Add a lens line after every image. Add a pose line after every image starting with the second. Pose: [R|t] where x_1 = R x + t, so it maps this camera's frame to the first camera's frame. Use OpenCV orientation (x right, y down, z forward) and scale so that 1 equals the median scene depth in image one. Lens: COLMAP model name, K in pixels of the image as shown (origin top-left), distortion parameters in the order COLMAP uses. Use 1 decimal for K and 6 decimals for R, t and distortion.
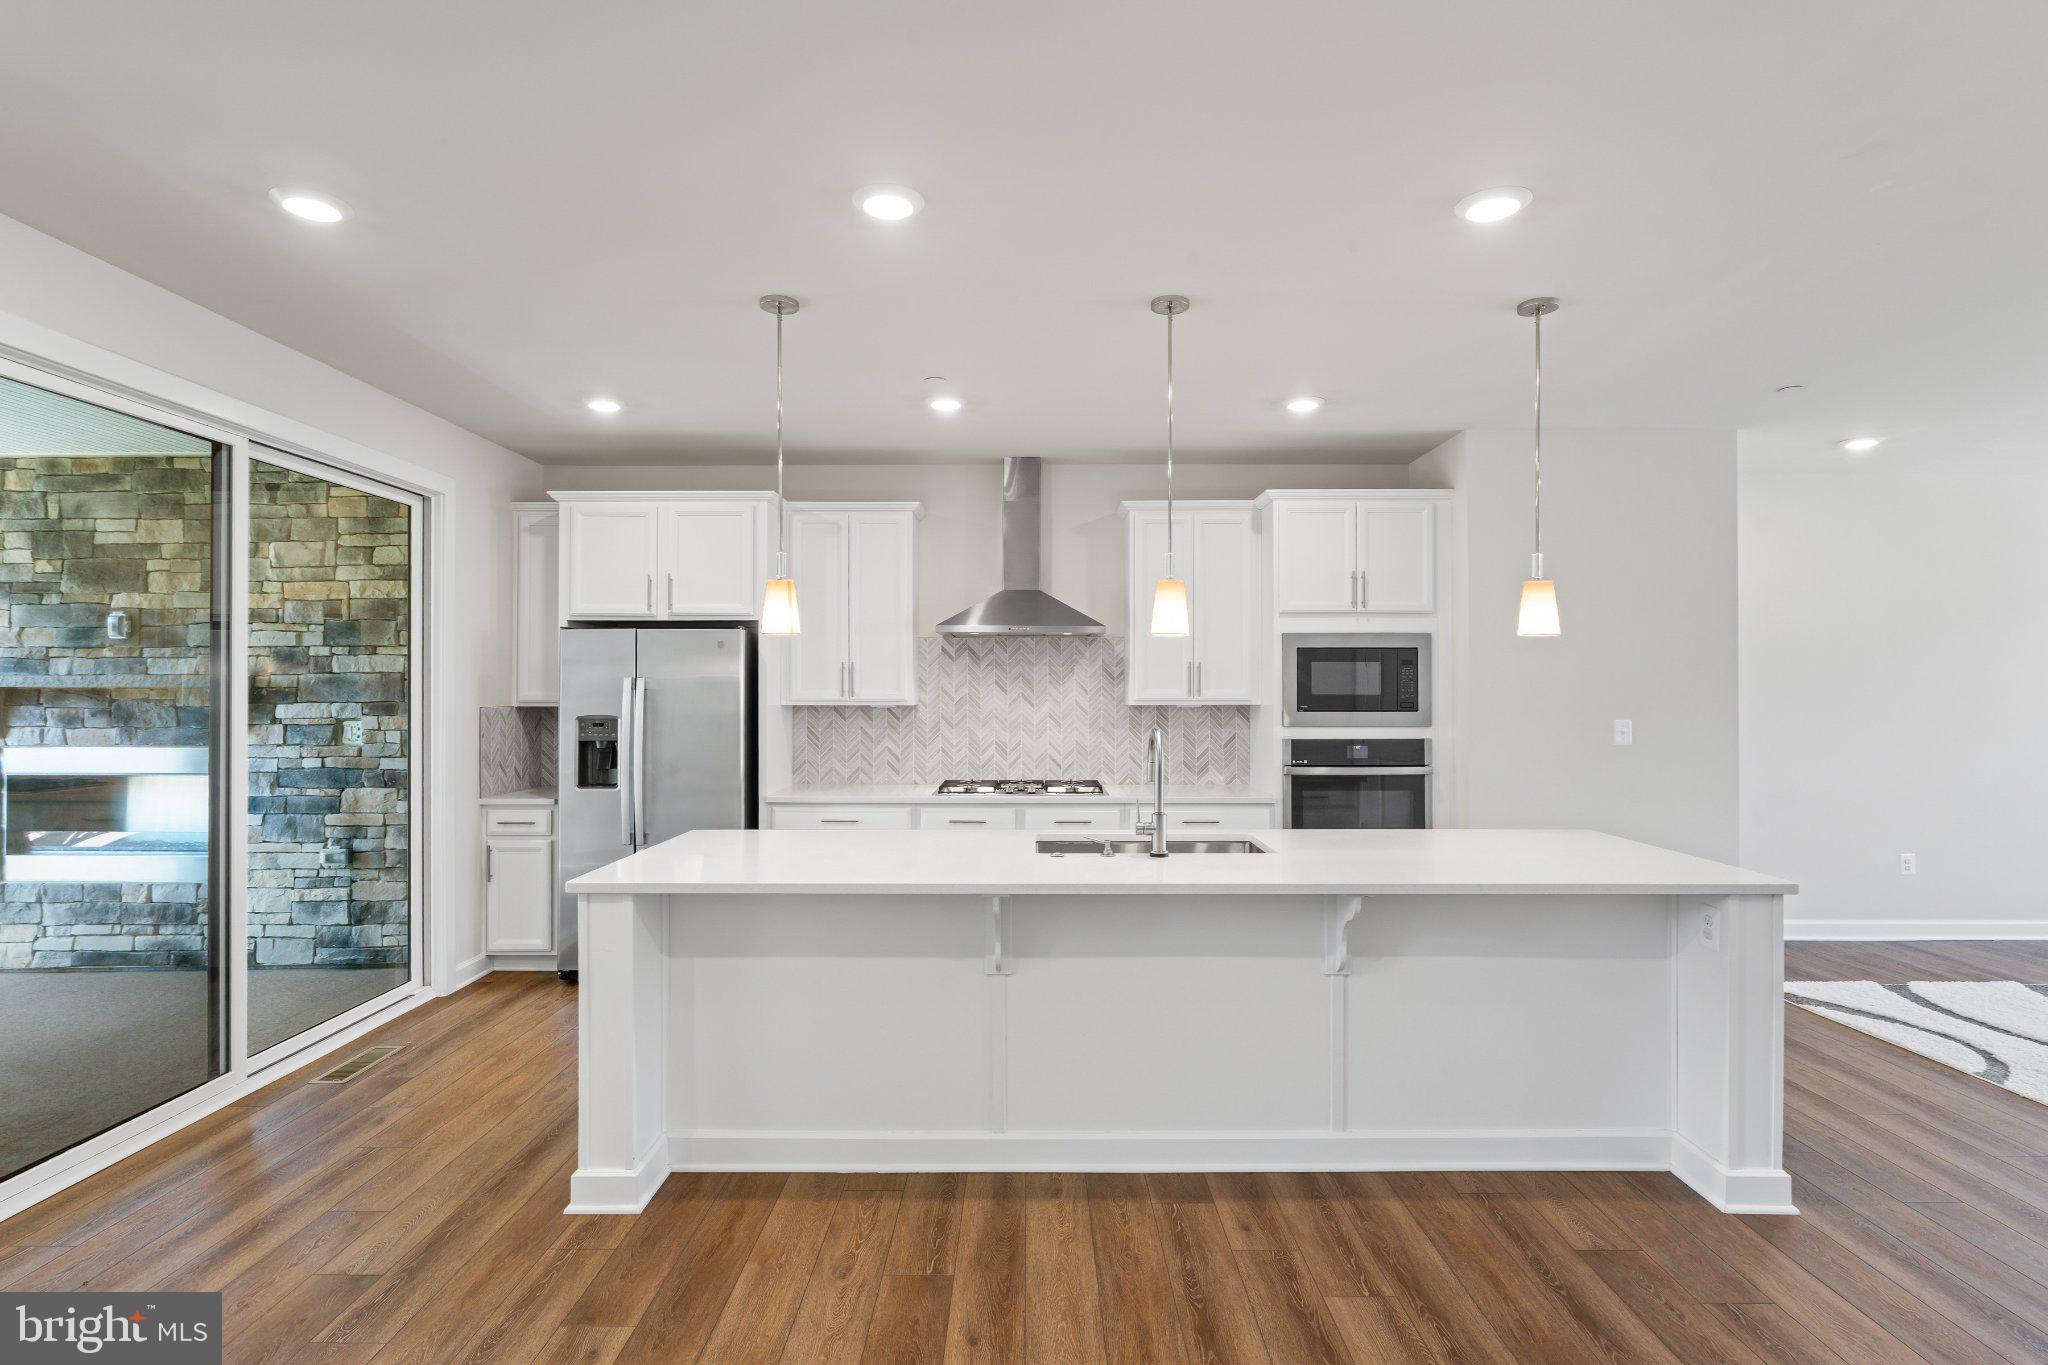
lens RADIAL K [[1013.8, 0, 1025.7], [0, 1013.8, 679.3], [0, 0, 1]] dist [-0.010059, 0.002489]
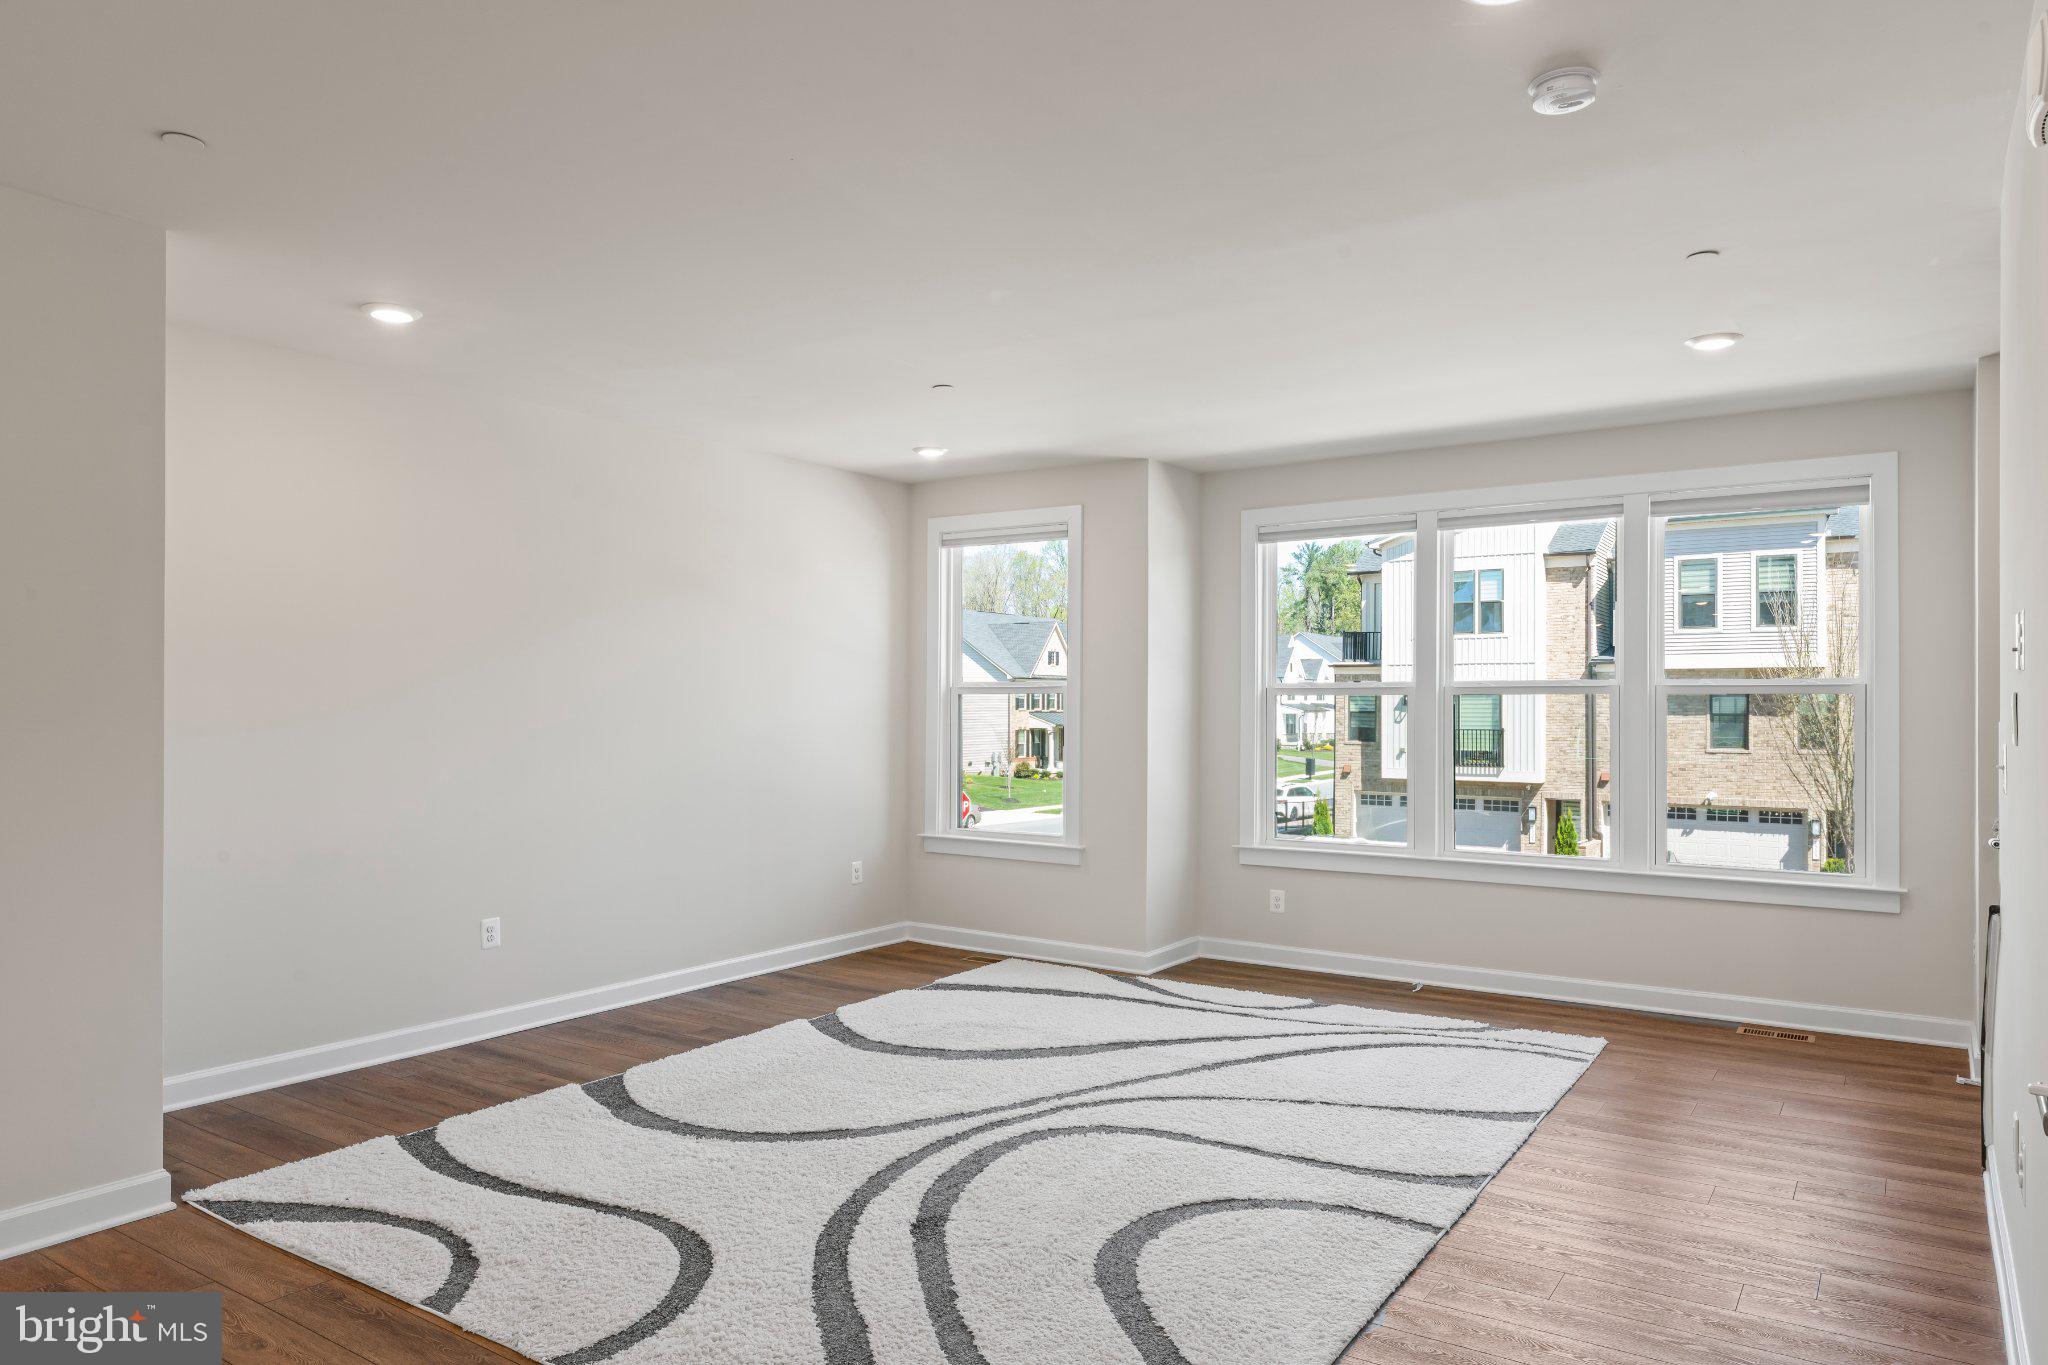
lens RADIAL K [[1311.3, 0, 1017.9], [0, 1311.3, 690.0], [0, 0, 1]] dist [-0.001050, -0.001036]
pose [[0.565242, 0.009761, 0.824868, 0.339573], [-0.010781, 0.999932, -0.004445, 0.009416], [-0.824855, -0.006380, 0.565309, 0.169621]]
